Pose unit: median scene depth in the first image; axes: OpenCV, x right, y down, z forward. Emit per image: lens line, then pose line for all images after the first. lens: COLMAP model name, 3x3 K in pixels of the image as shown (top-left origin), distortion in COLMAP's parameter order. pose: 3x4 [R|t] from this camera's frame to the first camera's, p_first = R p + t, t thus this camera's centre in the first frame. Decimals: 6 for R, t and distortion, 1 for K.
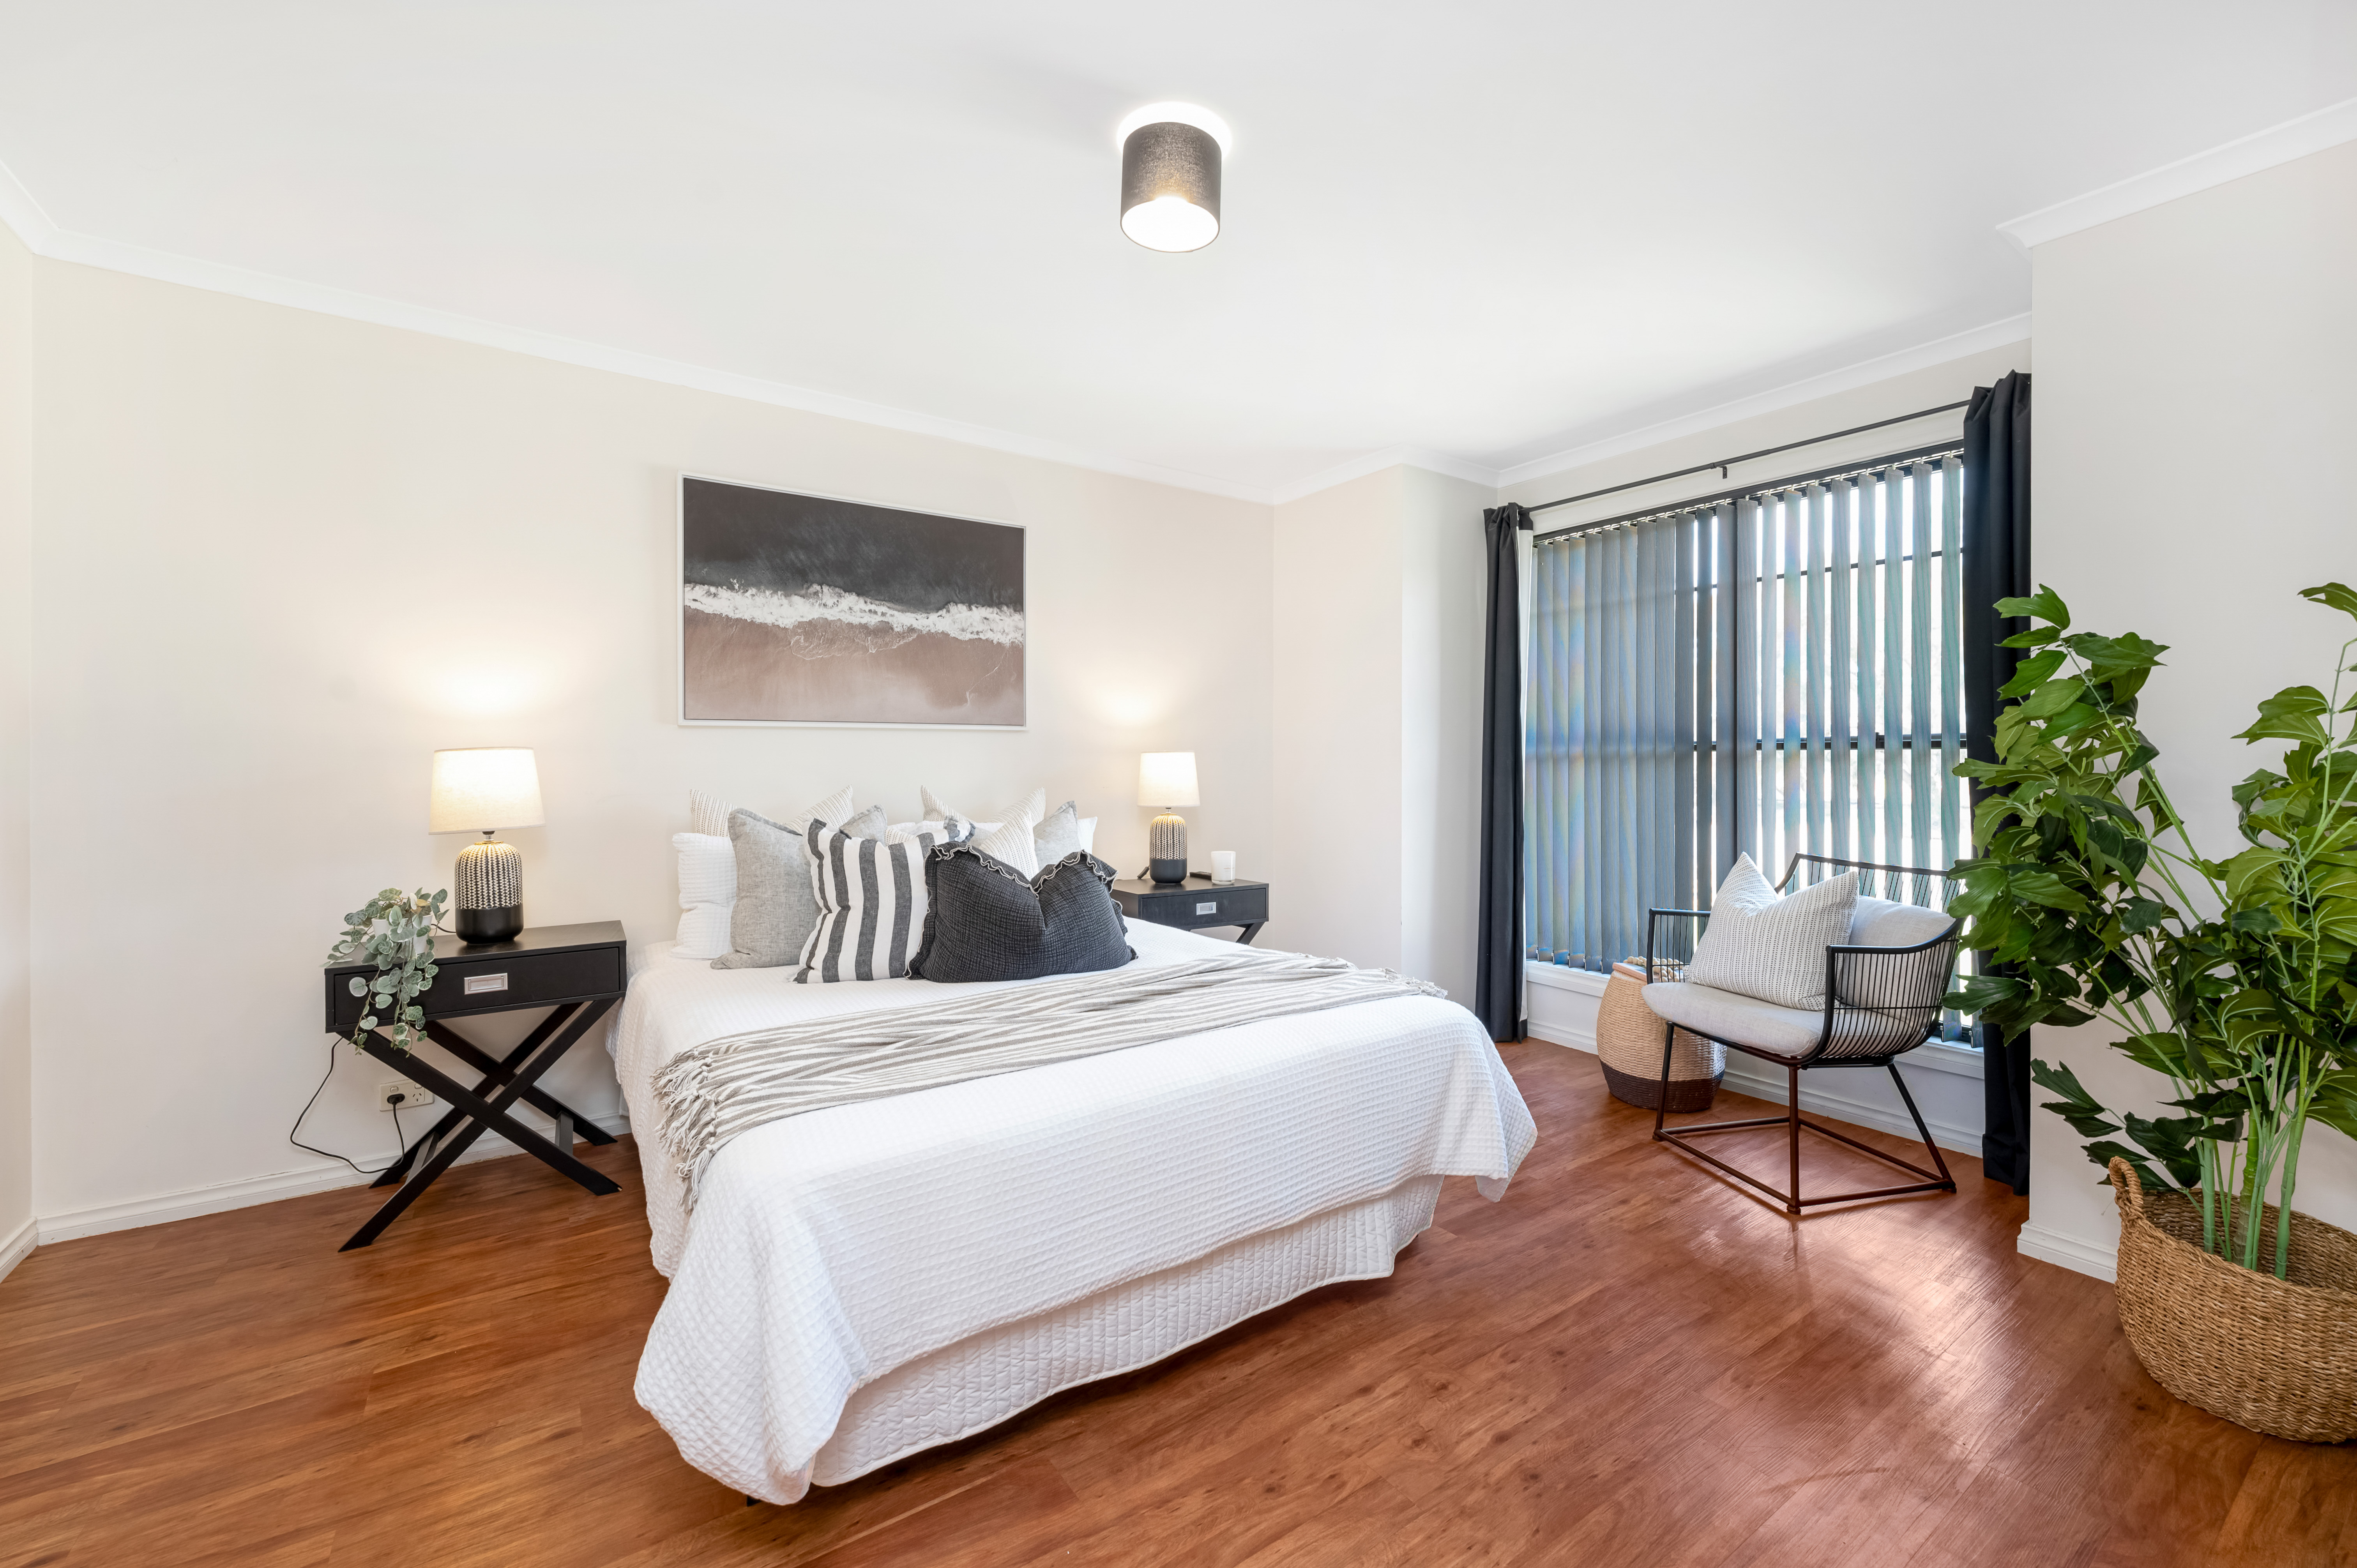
lens RADIAL K [[971.4, 0, 1198.6], [0, 971.4, 768.3], [0, 0, 1]] dist [-0.001158, 0.000428]
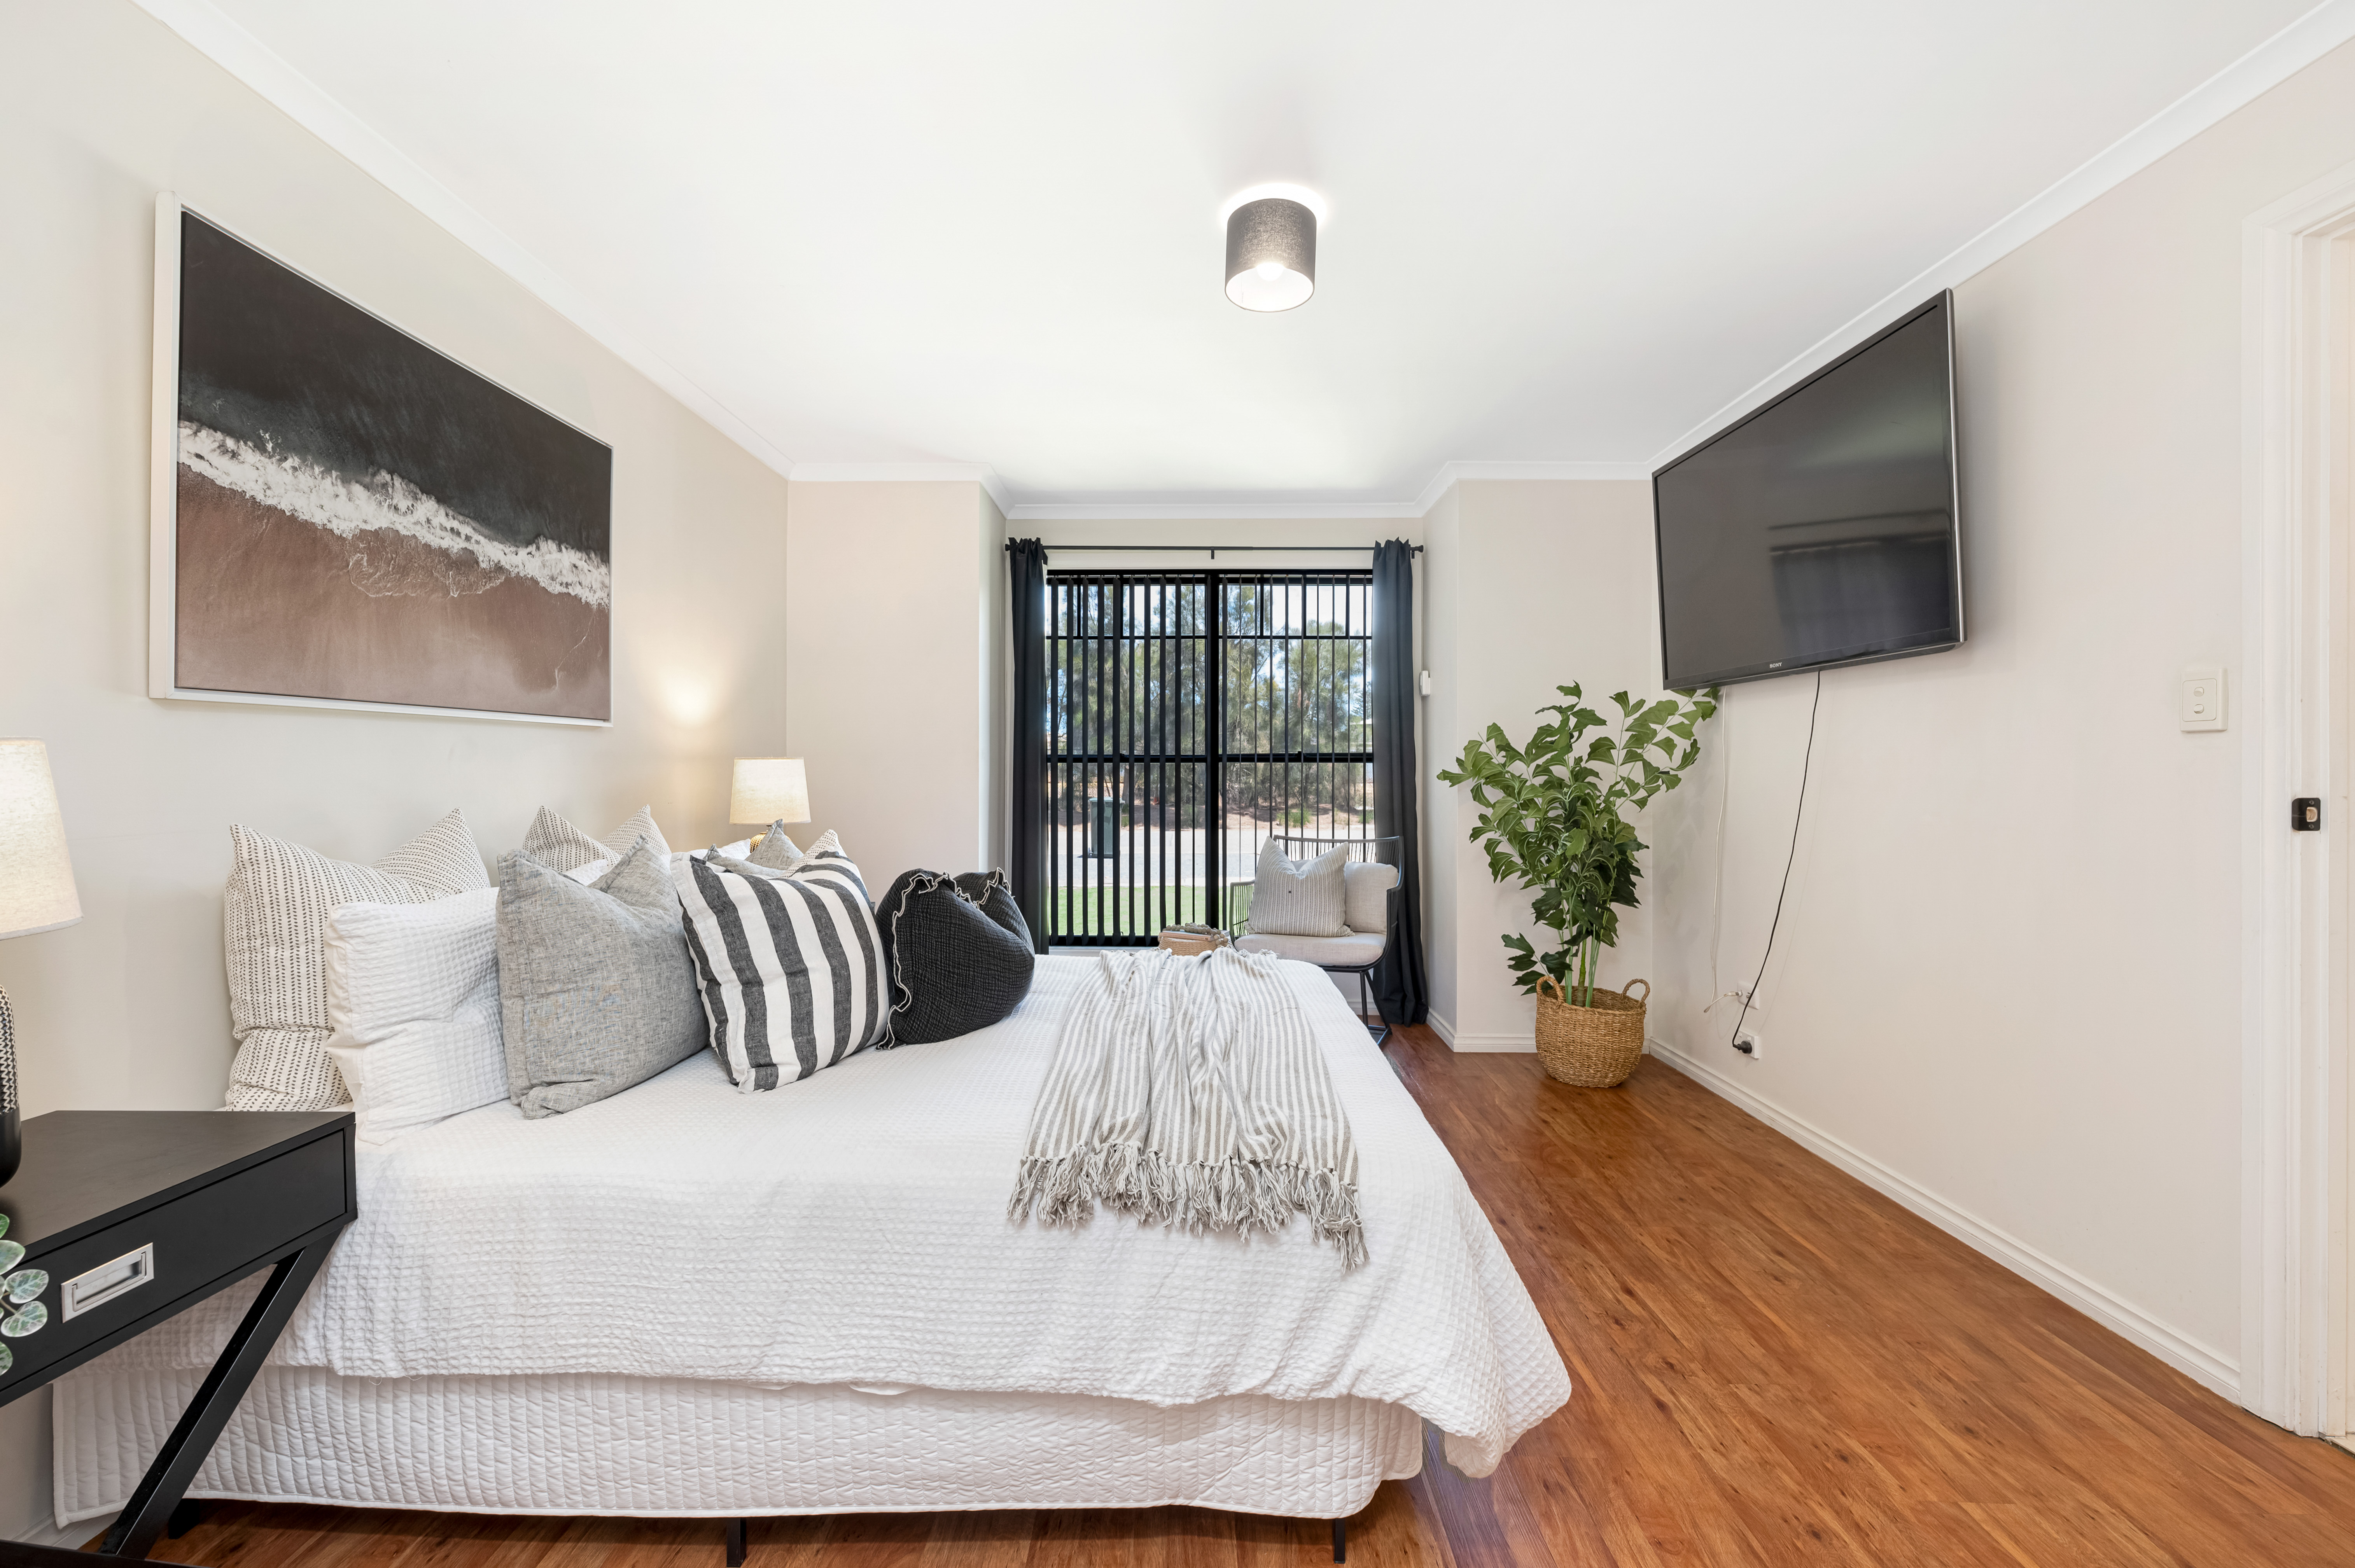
lens RADIAL K [[960.5, 0, 1189.7], [0, 960.5, 781.8], [0, 0, 1]] dist [0.006406, -0.000852]
pose [[0.587447, -0.009872, 0.809202, -0.579254], [0.001893, 0.999940, 0.010825, -0.005185], [-0.809260, -0.004827, 0.587431, 0.254087]]
